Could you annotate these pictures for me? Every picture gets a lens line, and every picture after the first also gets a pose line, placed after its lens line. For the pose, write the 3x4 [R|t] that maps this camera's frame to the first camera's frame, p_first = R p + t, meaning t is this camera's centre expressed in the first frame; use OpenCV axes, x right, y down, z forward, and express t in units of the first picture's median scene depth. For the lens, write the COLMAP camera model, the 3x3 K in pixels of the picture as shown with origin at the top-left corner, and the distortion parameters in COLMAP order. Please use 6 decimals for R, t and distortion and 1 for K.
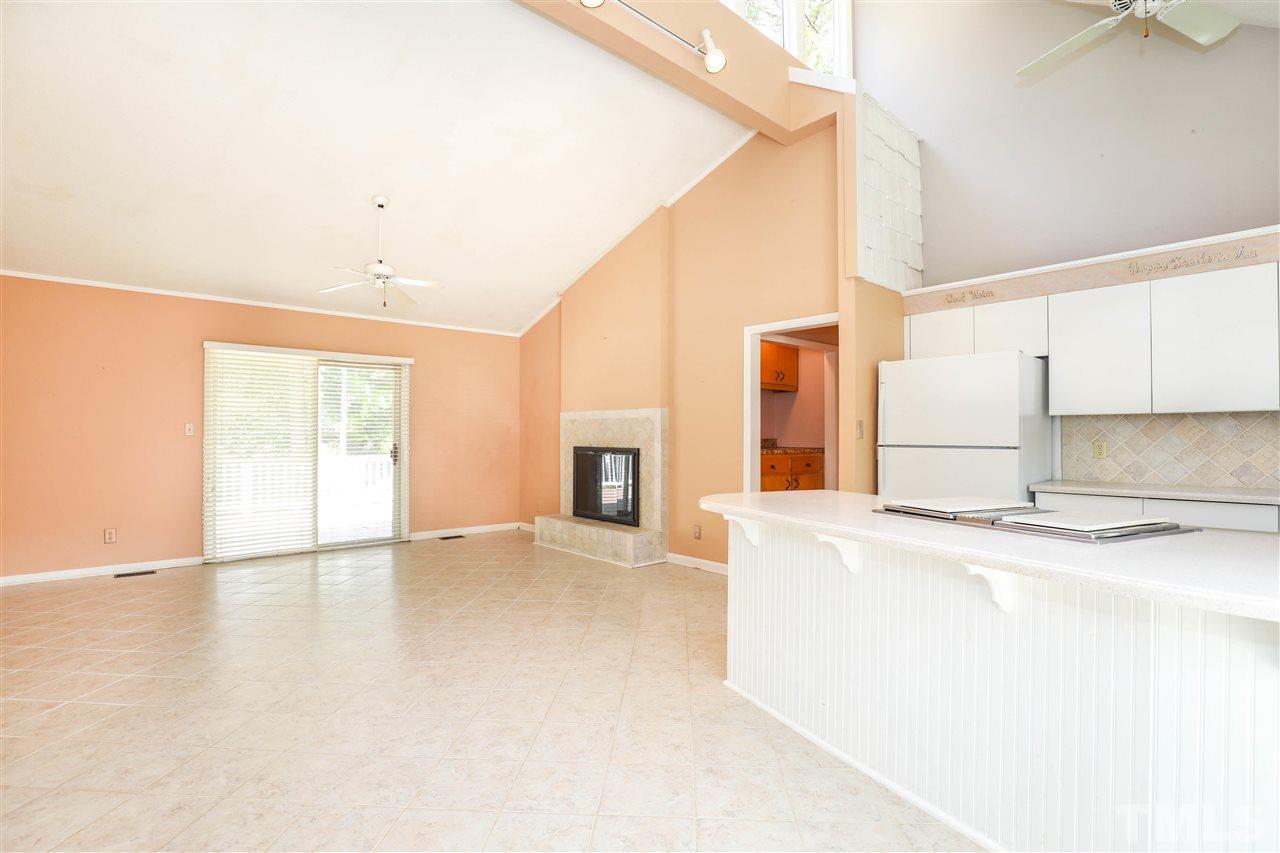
lens RADIAL K [[604.3, 0, 641.6], [0, 604.3, 432.8], [0, 0, 1]] dist [-0.021709, -0.000120]
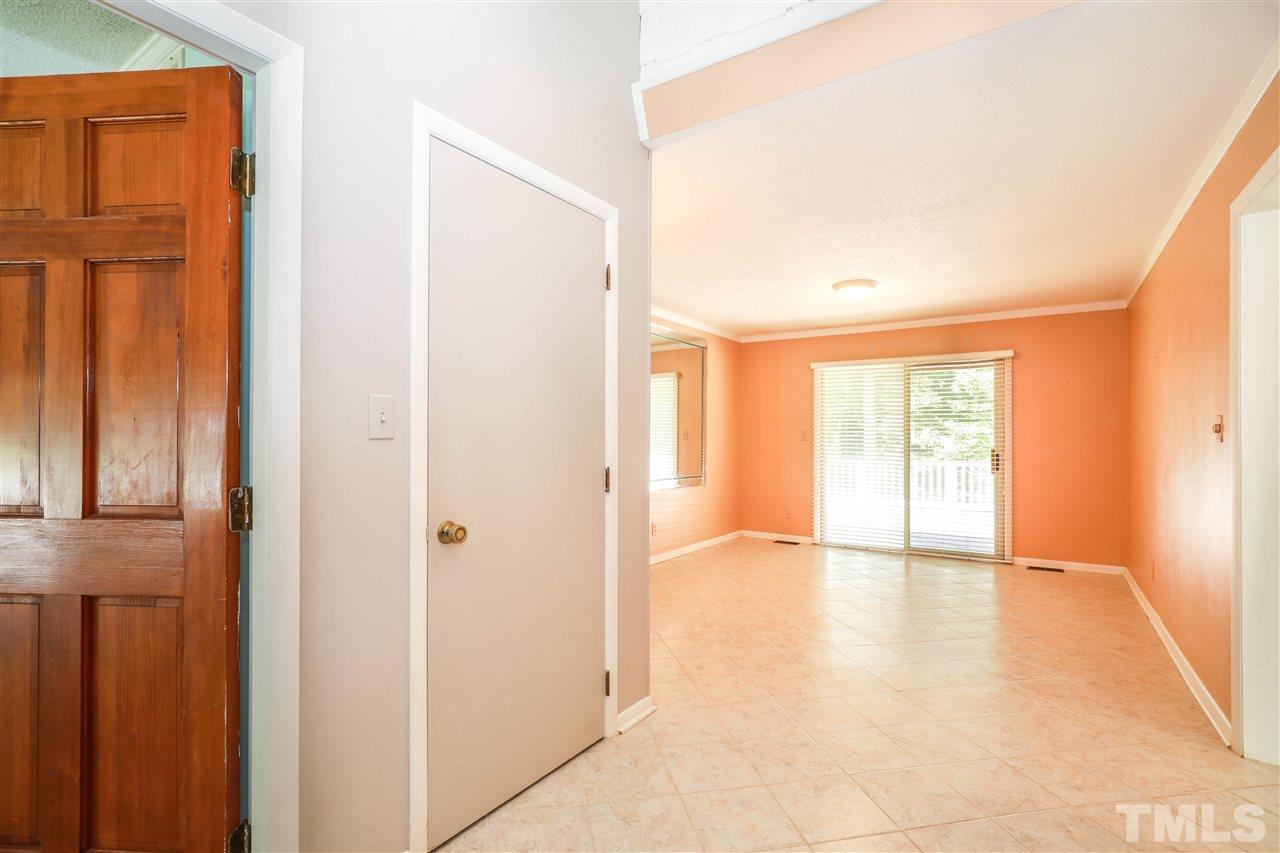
lens RADIAL K [[604.3, 0, 641.6], [0, 604.3, 432.8], [0, 0, 1]] dist [-0.021709, -0.000120]
pose [[0.240322, -0.005134, -0.970680, 0.313359], [-0.005223, 0.999965, -0.006582, 0.001385], [0.970679, 0.006652, 0.240286, 0.293473]]
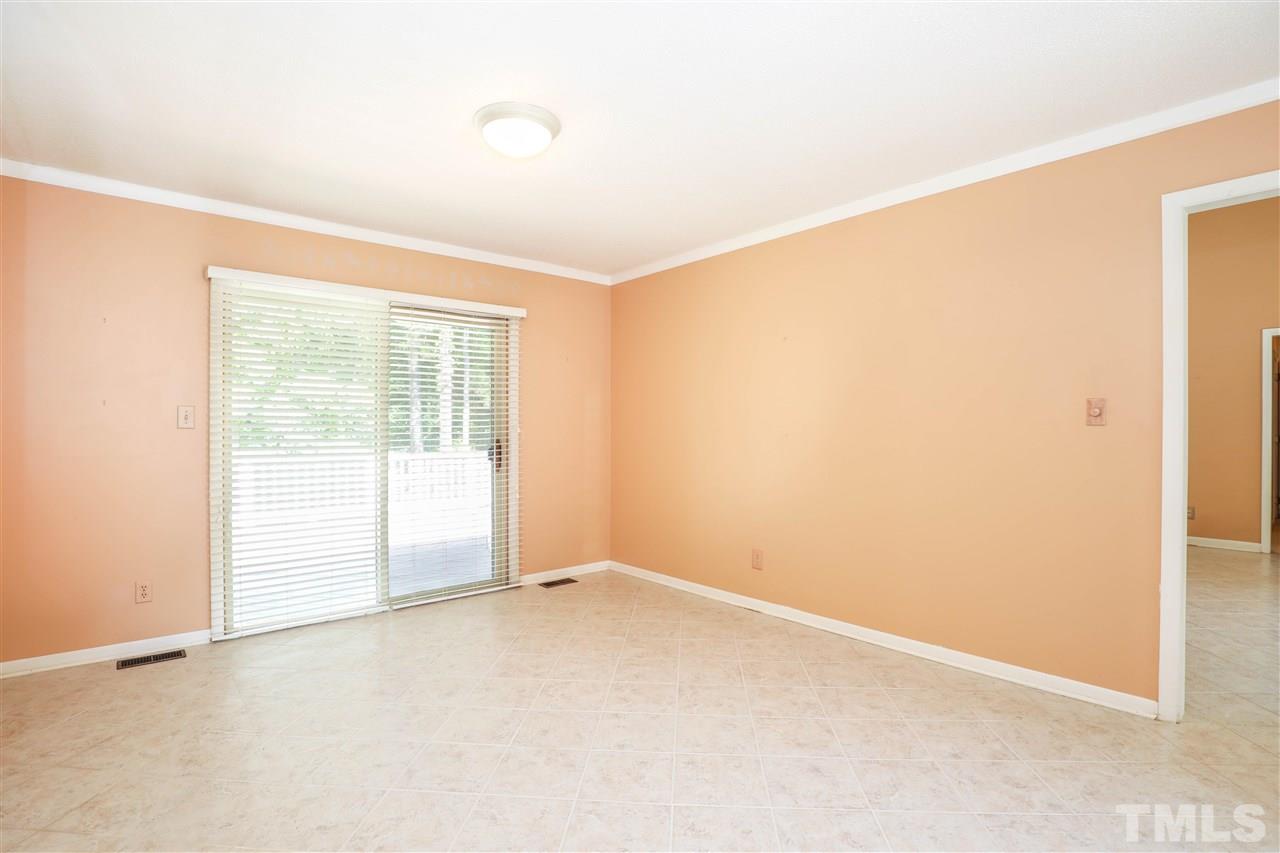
lens RADIAL K [[627.4, 0, 640.0], [0, 627.4, 426.5], [0, 0, 1]] dist [-0.026641, 0.000276]
pose [[0.999037, -0.001596, -0.043851, -0.226150], [0.001667, 0.999997, 0.001589, 0.002683], [0.043848, -0.001660, 0.999037, 0.327910]]
